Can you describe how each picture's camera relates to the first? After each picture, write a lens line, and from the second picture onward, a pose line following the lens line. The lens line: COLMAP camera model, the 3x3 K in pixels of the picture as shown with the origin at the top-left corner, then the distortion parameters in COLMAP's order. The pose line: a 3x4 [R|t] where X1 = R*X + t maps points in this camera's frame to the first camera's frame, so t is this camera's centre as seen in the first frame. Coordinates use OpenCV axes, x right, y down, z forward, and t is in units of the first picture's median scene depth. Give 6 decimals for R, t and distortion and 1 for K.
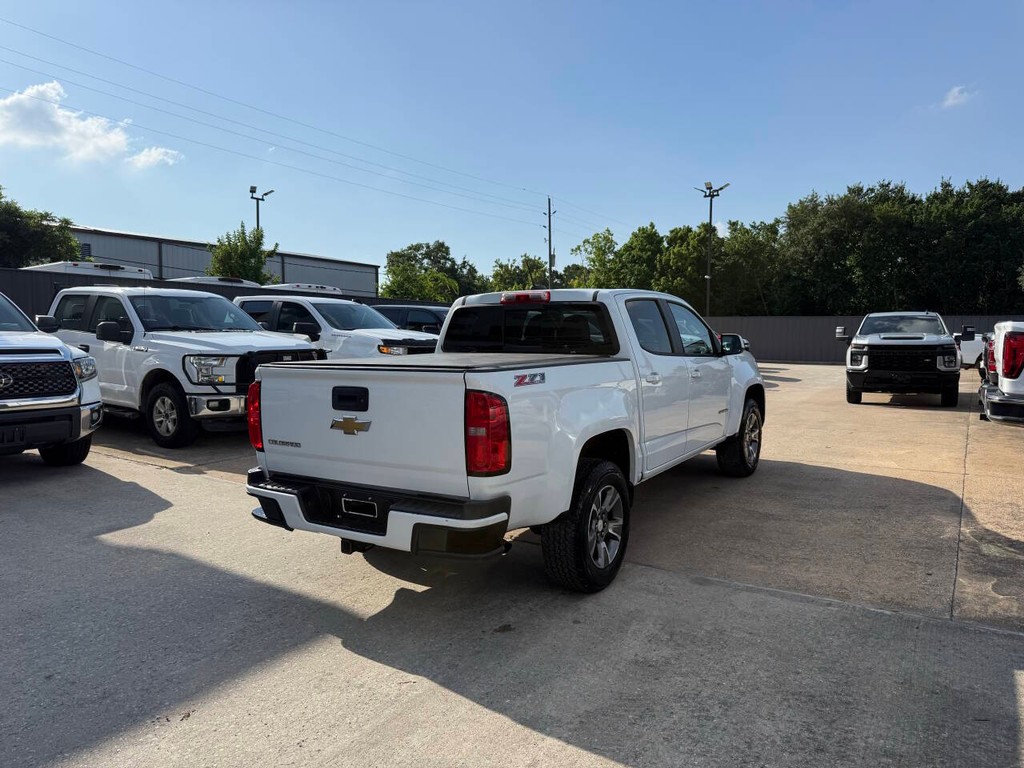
lens RADIAL K [[711.0, 0, 513.5], [0, 711.0, 407.4], [0, 0, 1]] dist [0.052571, -0.067886]
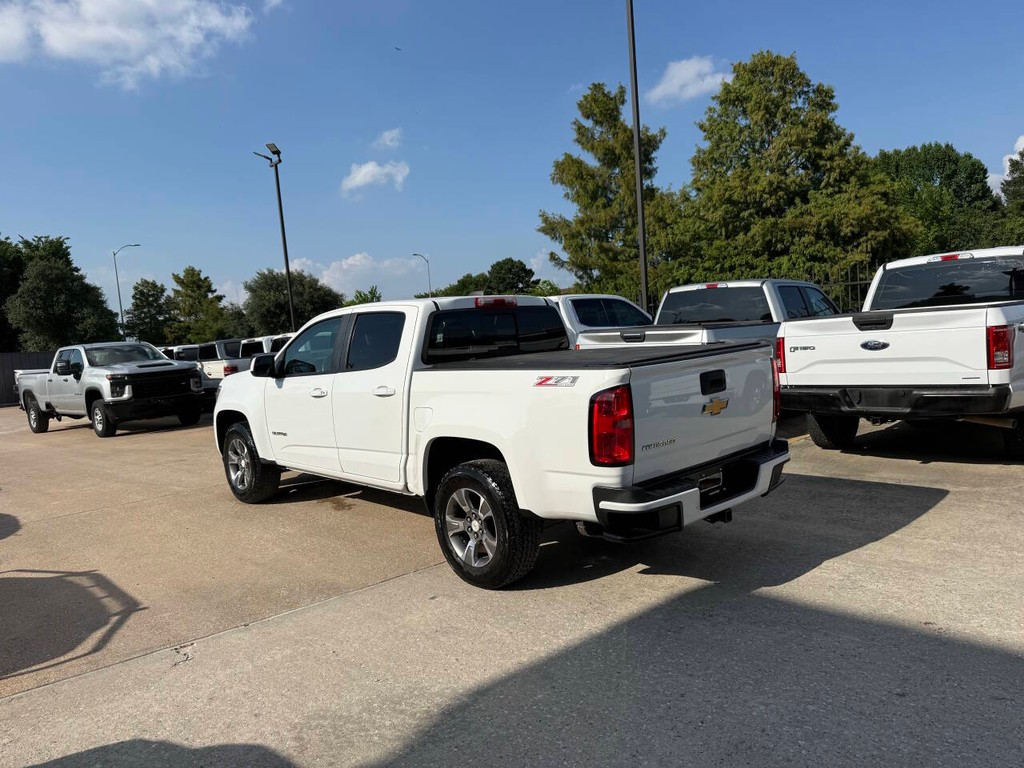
lens RADIAL K [[711.0, 0, 513.5], [0, 711.0, 407.4], [0, 0, 1]] dist [0.052571, -0.067886]
pose [[0.246159, -0.115500, 0.962323, -0.489239], [0.170411, 0.982565, 0.074339, -0.037736], [-0.954131, 0.145691, 0.261550, 0.363009]]
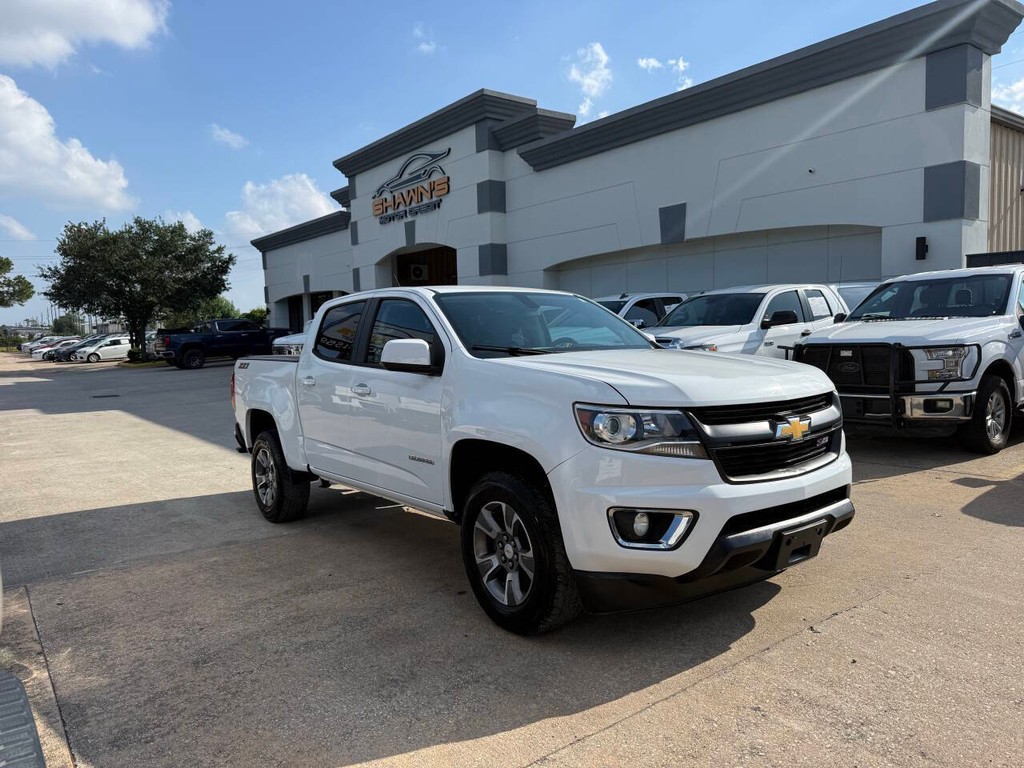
lens RADIAL K [[727.8, 0, 512.0], [0, 727.8, 384.0], [0, 0, 1]] dist [0.055676, -0.065304]
pose [[-0.352298, 0.079379, -0.932515, 0.534654], [-0.068181, 0.991572, 0.110165, -0.085613], [0.933401, 0.102391, -0.343917, 0.795536]]
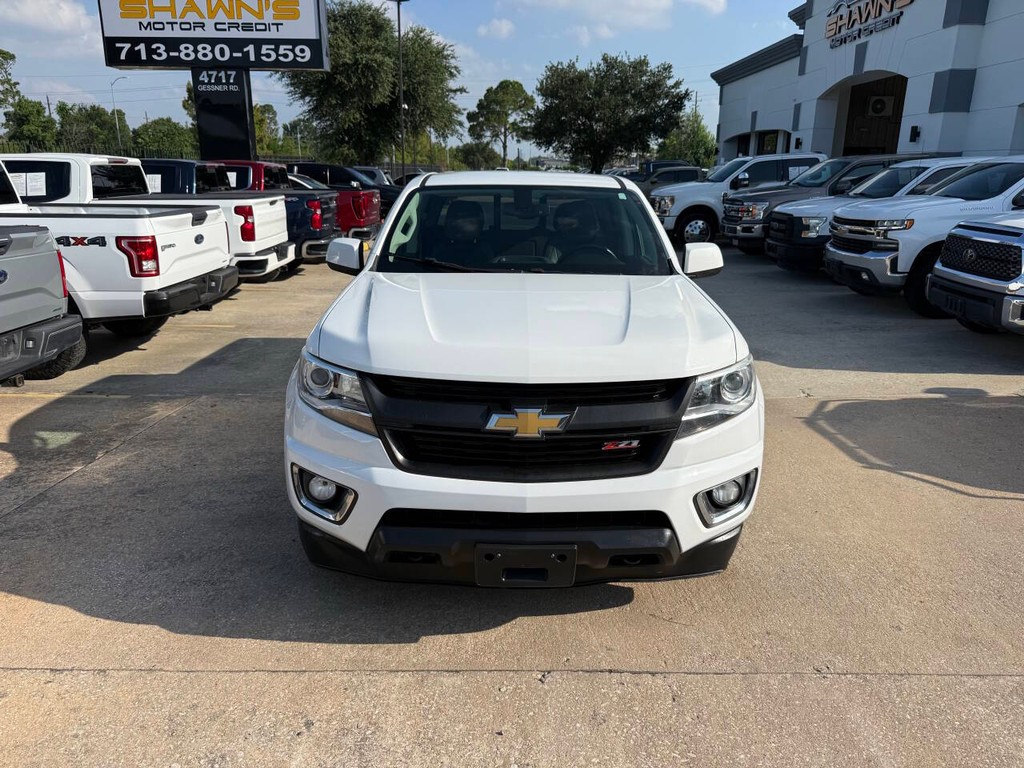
lens RADIAL K [[737.5, 0, 512.6], [0, 737.5, 390.0], [0, 0, 1]] dist [-0.001424, -0.002319]
pose [[-0.847322, 0.146773, -0.510395, 0.318202], [-0.060298, 0.928249, 0.367038, -0.134191], [0.527646, 0.341775, -0.777676, 0.975746]]
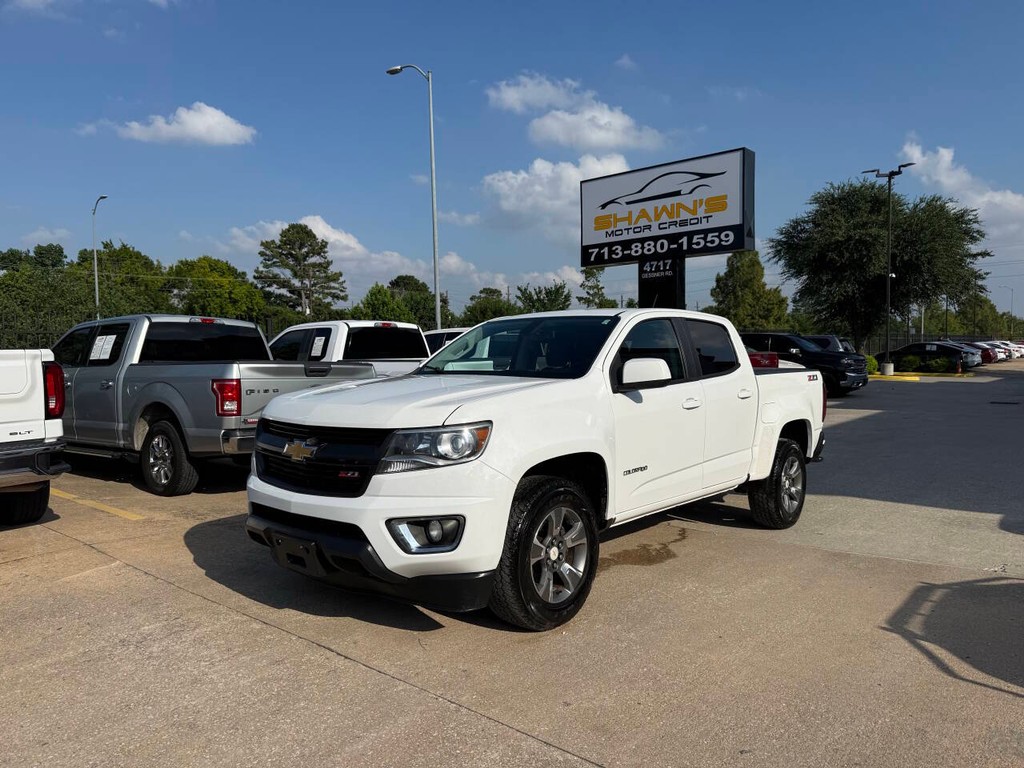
lens RADIAL K [[717.3, 0, 502.3], [0, 717.3, 392.1], [0, 0, 1]] dist [0.150990, -0.261874]
pose [[-0.986592, 0.009172, 0.162947, 0.039386], [0.034556, 0.987523, 0.153639, -0.118105], [-0.159504, 0.157210, -0.974599, 1.125059]]
